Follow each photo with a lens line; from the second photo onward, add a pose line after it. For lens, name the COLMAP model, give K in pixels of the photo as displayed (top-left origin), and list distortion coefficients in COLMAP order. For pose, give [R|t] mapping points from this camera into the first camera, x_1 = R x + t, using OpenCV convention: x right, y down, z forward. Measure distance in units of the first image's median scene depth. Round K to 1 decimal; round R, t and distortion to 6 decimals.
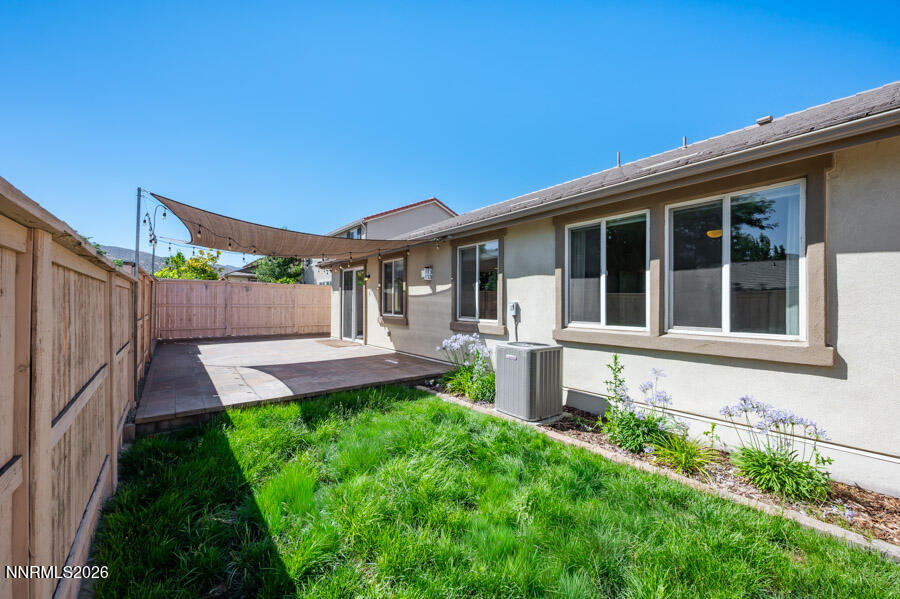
lens RADIAL K [[361.8, 0, 450.0], [0, 361.8, 299.5], [0, 0, 1]] dist [0.000642, 0.000224]
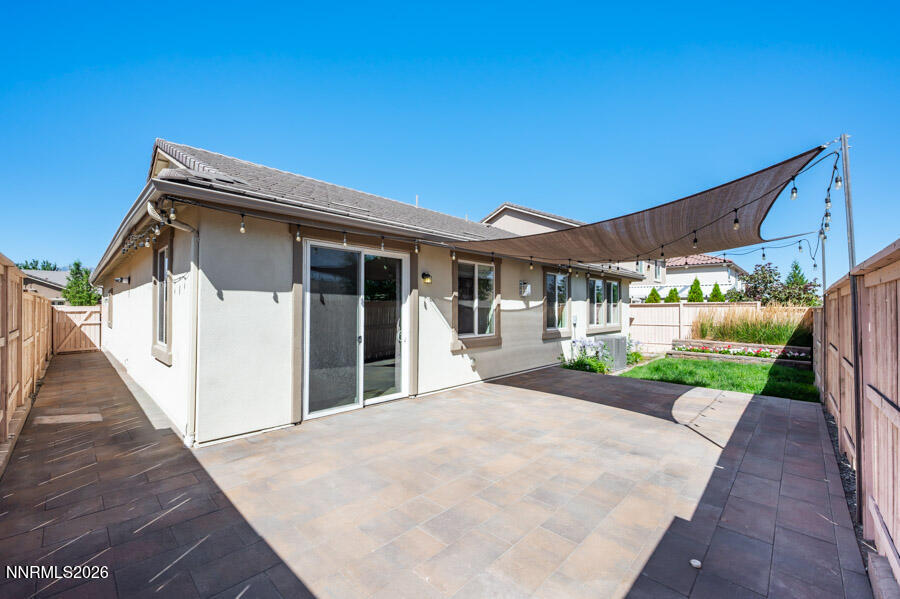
lens RADIAL K [[361.8, 0, 450.0], [0, 361.8, 299.5], [0, 0, 1]] dist [0.000642, 0.000224]
pose [[-0.137689, 0.059567, 0.988683, -0.998712], [0.020290, 0.998150, -0.057311, 0.011972], [-0.990268, 0.012170, -0.138642, 1.284913]]
